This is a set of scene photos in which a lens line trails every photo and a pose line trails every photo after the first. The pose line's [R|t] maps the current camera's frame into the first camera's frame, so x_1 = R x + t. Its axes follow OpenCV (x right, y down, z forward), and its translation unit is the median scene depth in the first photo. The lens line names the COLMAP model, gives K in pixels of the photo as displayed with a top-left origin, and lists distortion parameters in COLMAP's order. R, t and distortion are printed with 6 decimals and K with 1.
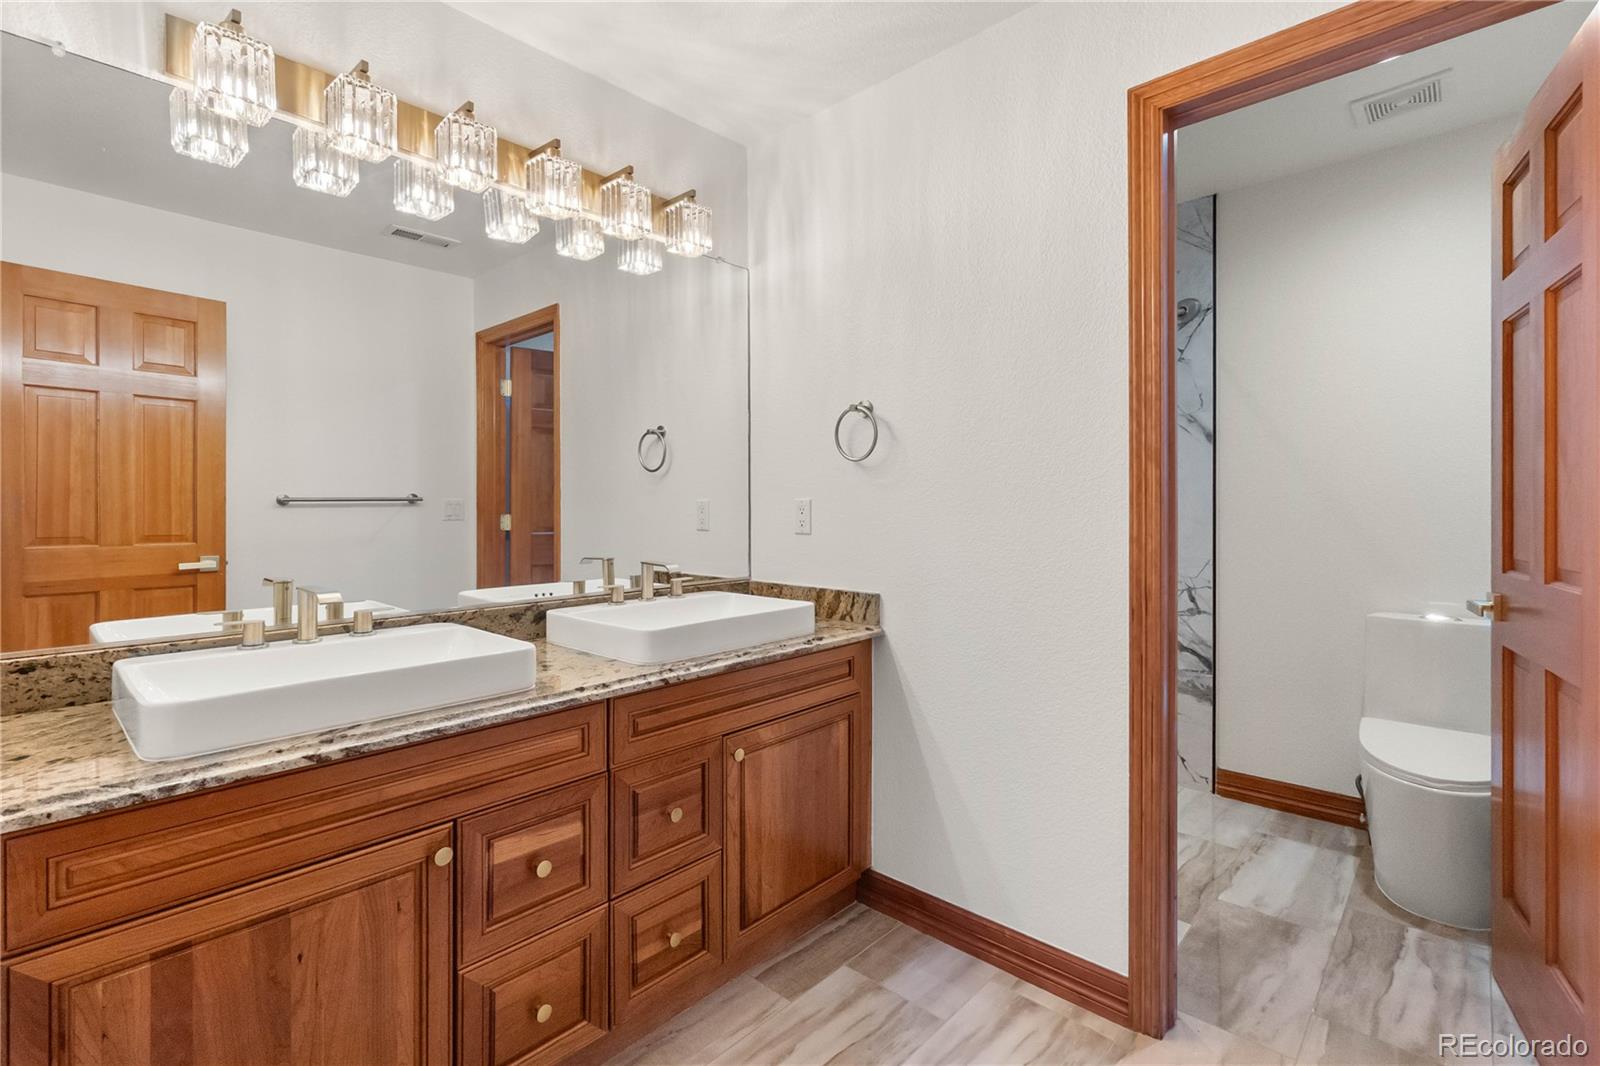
lens RADIAL K [[707.1, 0, 792.9], [0, 707.1, 516.2], [0, 0, 1]] dist [-0.004943, 0.000850]
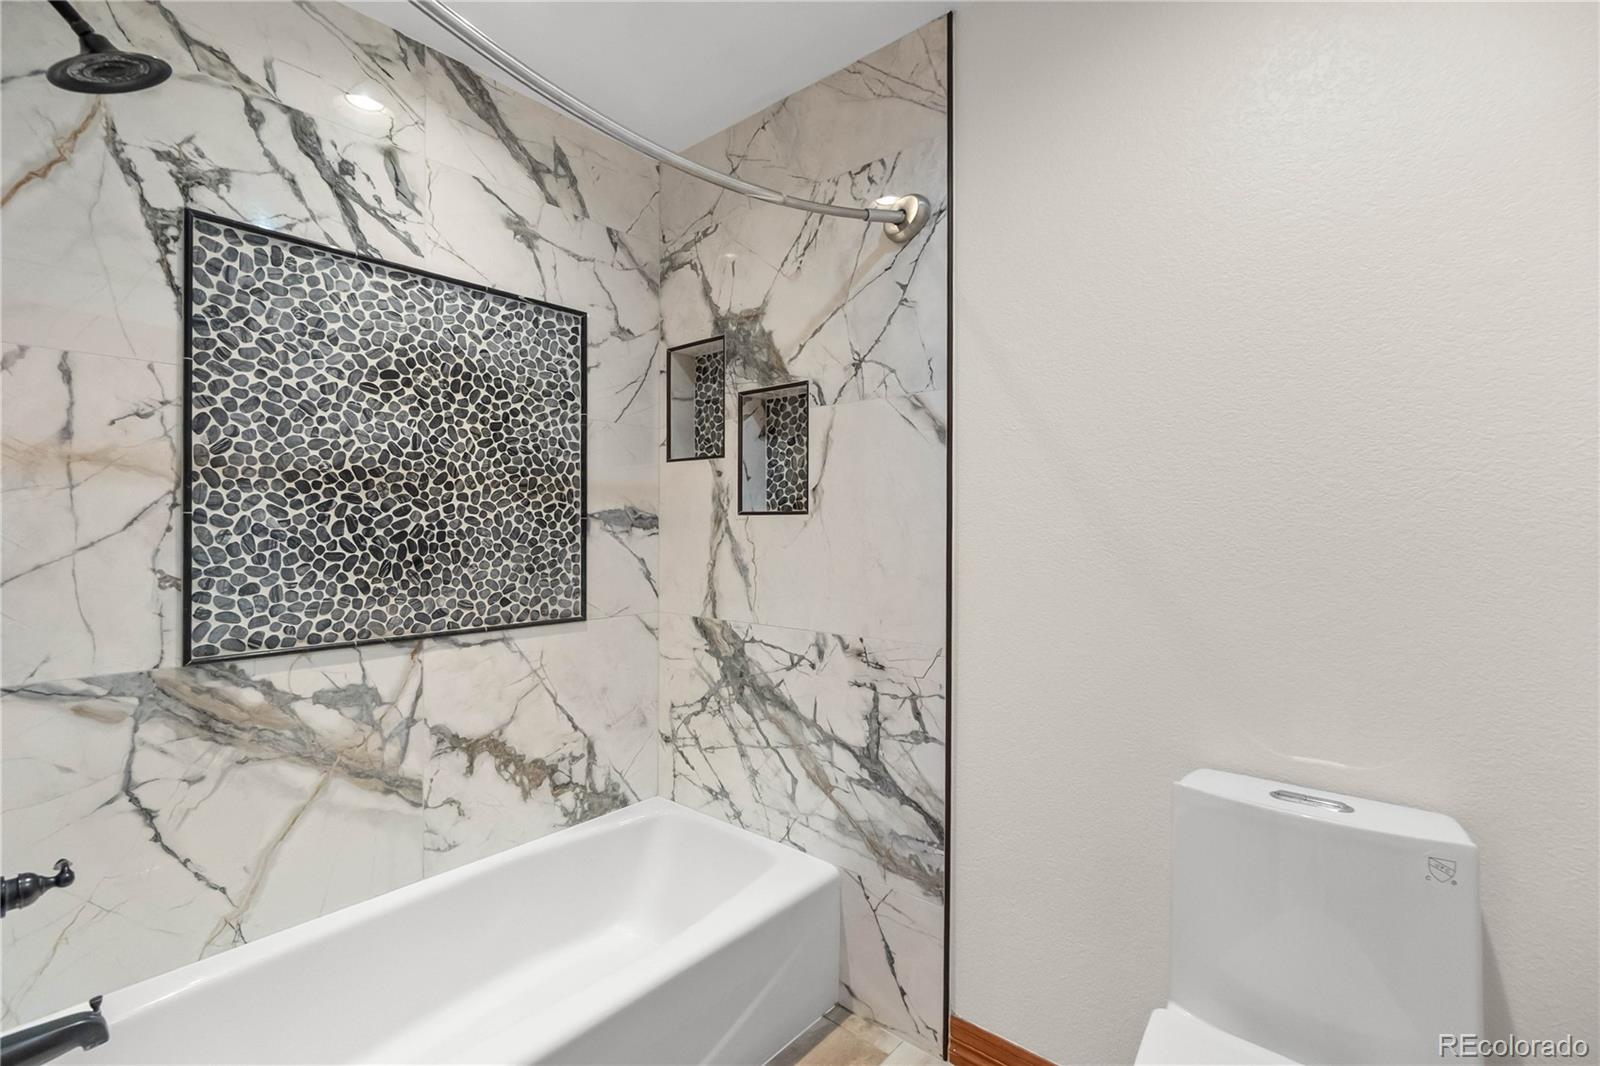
lens RADIAL K [[707.1, 0, 803.7], [0, 707.1, 535.3], [0, 0, 1]] dist [-0.004943, 0.000850]
pose [[0.998339, 0.002705, 0.057548, 0.445701], [-0.002383, 0.999981, -0.005674, -0.026147], [-0.057562, 0.005527, 0.998327, 0.433535]]
